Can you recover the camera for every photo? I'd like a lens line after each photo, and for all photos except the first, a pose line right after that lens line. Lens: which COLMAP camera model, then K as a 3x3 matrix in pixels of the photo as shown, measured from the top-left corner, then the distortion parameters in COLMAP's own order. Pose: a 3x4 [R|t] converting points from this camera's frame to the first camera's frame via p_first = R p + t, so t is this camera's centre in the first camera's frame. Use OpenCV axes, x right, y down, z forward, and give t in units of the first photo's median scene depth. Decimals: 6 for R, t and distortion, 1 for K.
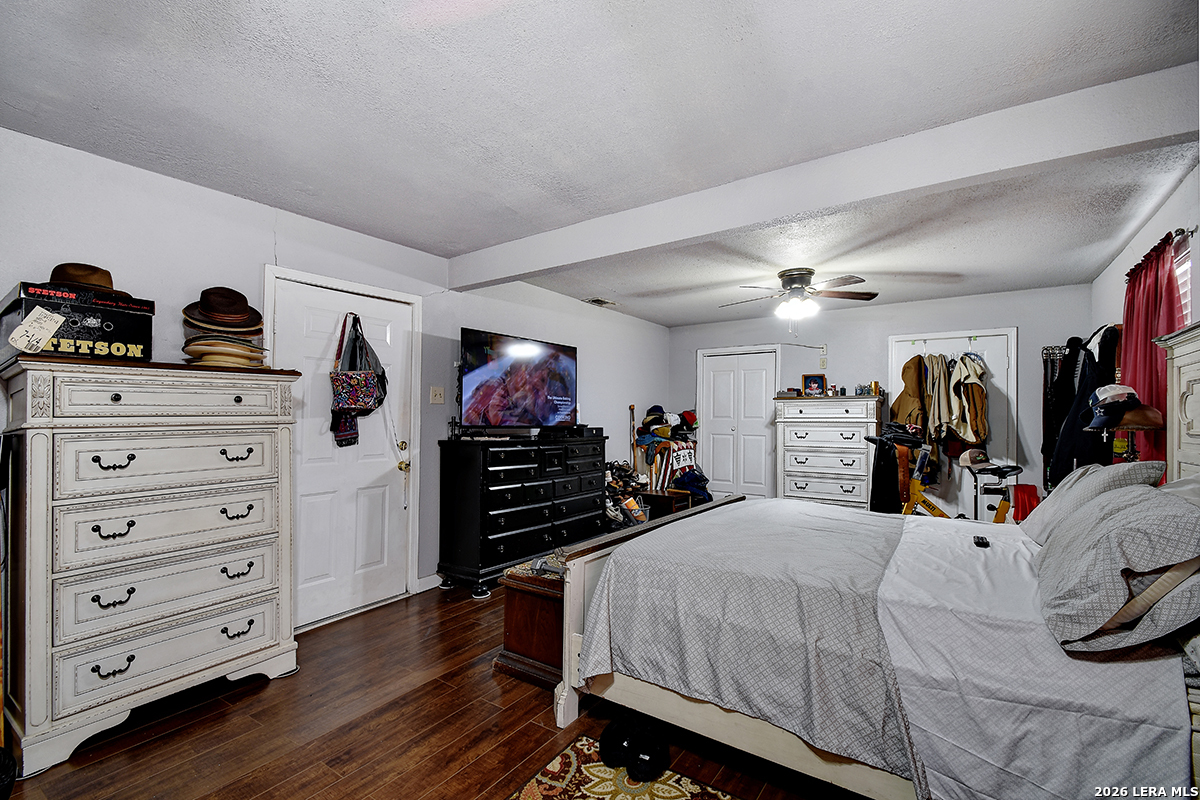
lens RADIAL K [[532.3, 0, 595.0], [0, 532.3, 403.9], [0, 0, 1]] dist [-0.000422, 0.000016]
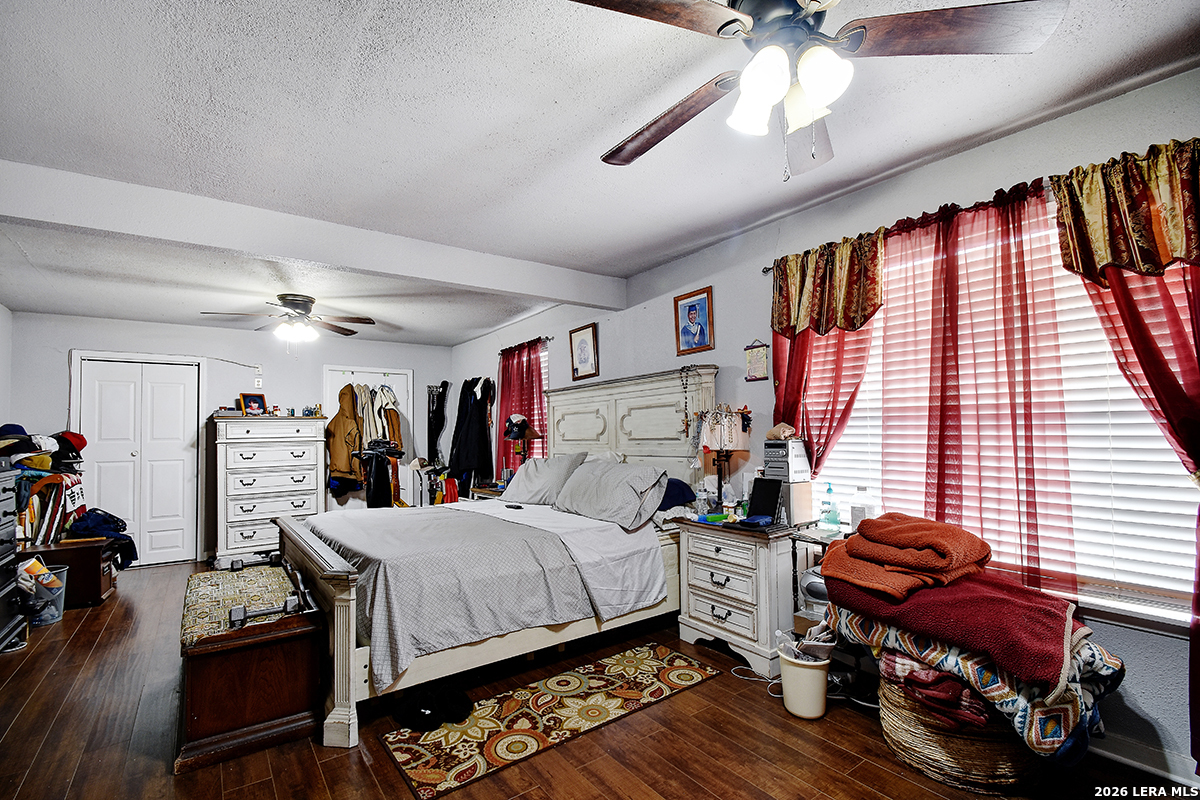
lens RADIAL K [[532.3, 0, 595.0], [0, 532.3, 403.9], [0, 0, 1]] dist [-0.000422, 0.000016]
pose [[0.325007, 0.042798, 0.944743, -0.357866], [-0.006067, 0.999049, -0.043171, 0.002450], [-0.945692, 0.008299, 0.324958, 0.097033]]
